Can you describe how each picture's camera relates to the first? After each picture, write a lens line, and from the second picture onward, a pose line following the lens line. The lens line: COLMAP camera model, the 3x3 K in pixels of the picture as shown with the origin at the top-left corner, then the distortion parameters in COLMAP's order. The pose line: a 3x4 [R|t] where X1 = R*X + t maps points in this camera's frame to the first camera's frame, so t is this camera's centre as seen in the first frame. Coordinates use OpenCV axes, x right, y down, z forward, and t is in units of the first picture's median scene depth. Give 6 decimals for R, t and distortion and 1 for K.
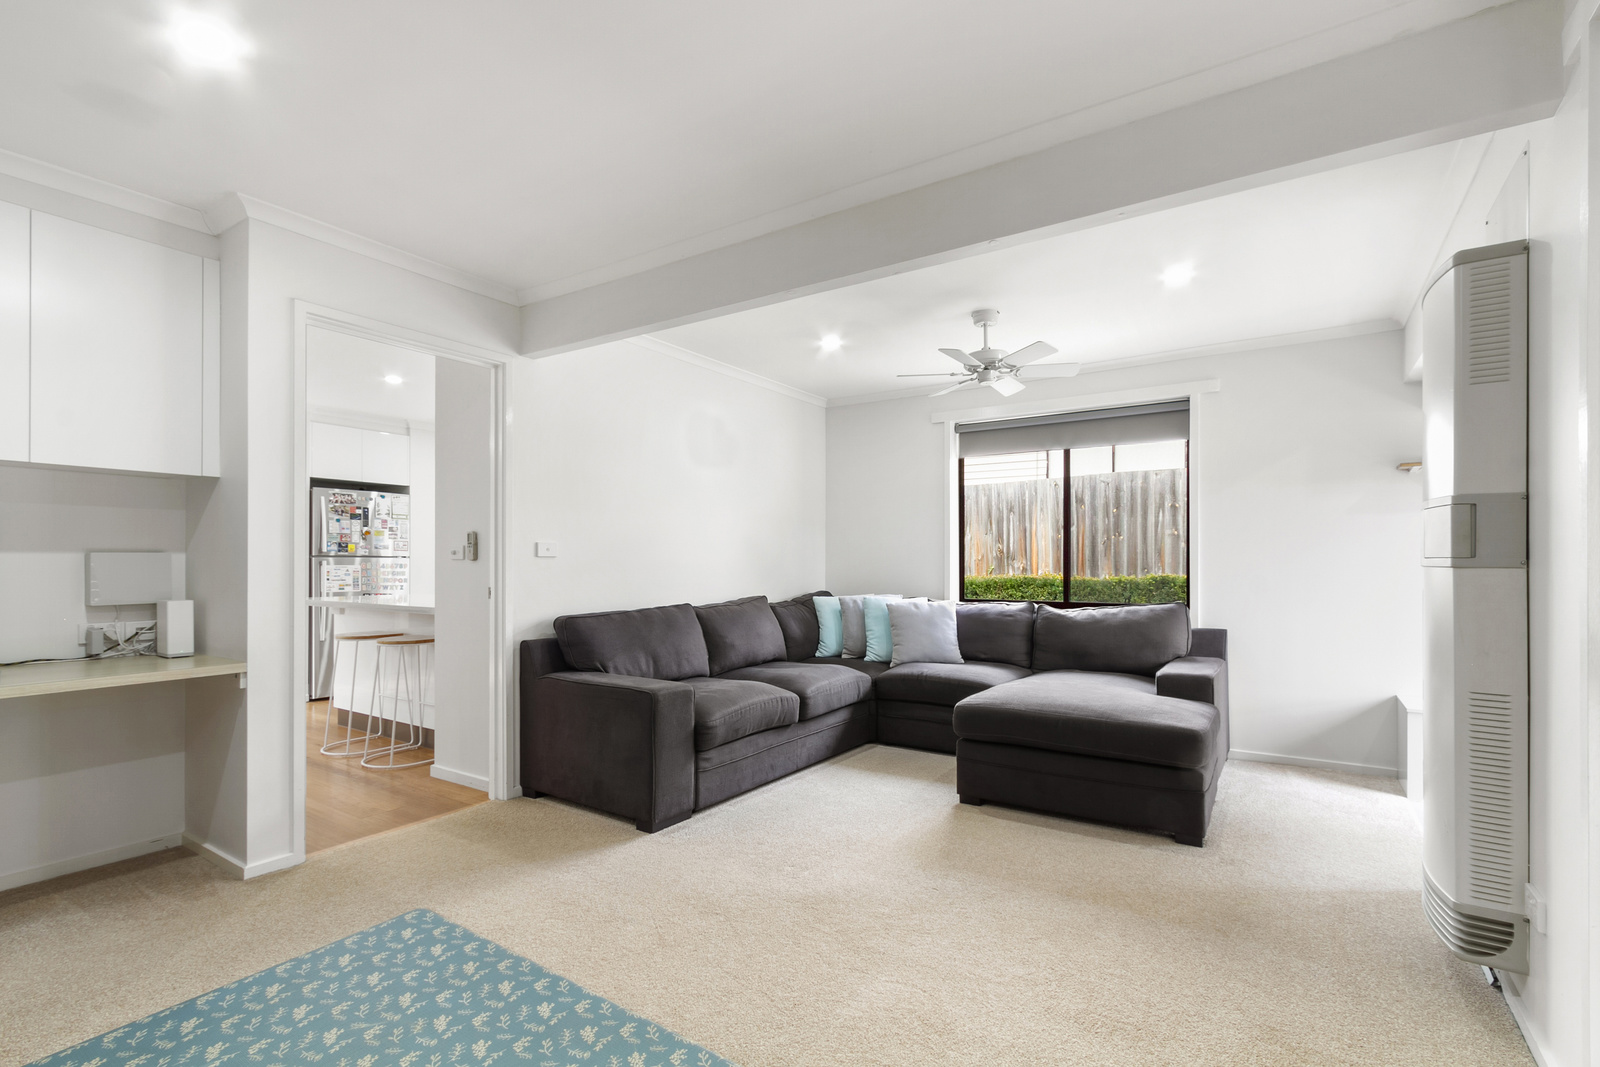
lens RADIAL K [[750.7, 0, 808.8], [0, 750.7, 546.1], [0, 0, 1]] dist [0.006309, 0.000676]
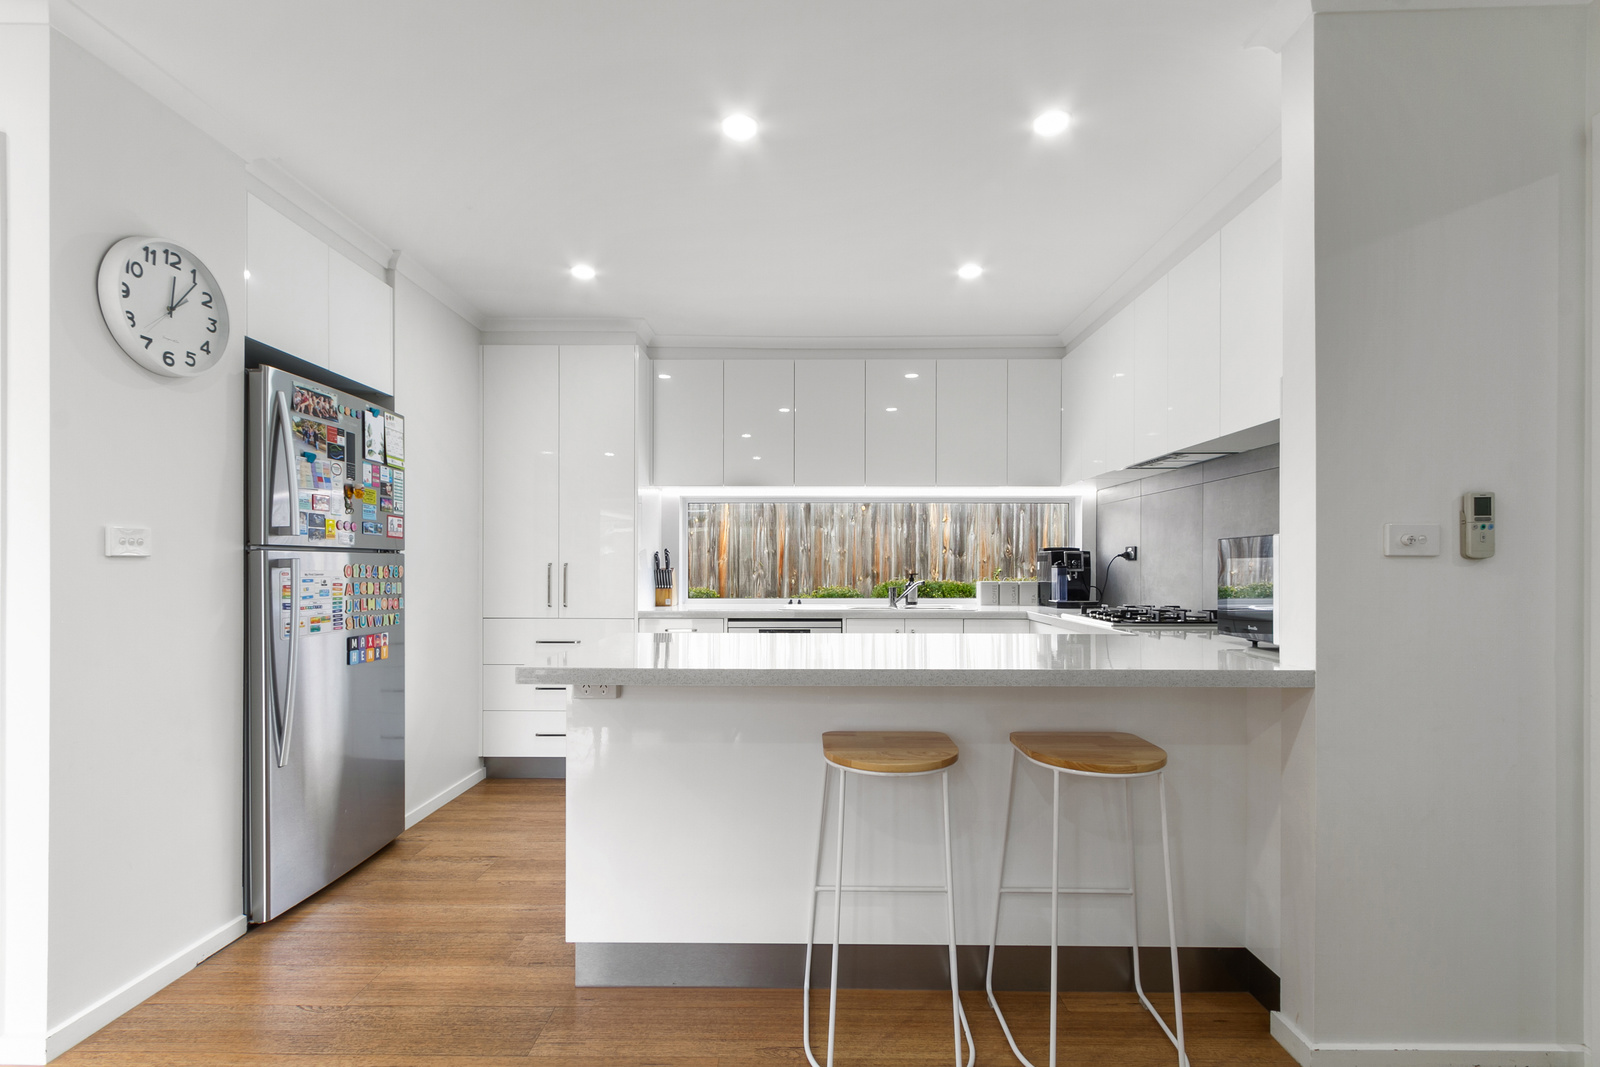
lens RADIAL K [[750.7, 0, 801.2], [0, 750.7, 543.3], [0, 0, 1]] dist [0.006309, 0.000676]
pose [[0.823356, 0.018190, 0.567233, -0.605955], [-0.015939, 0.999833, -0.008927, 0.010220], [-0.567301, -0.001691, 0.823509, 0.497622]]
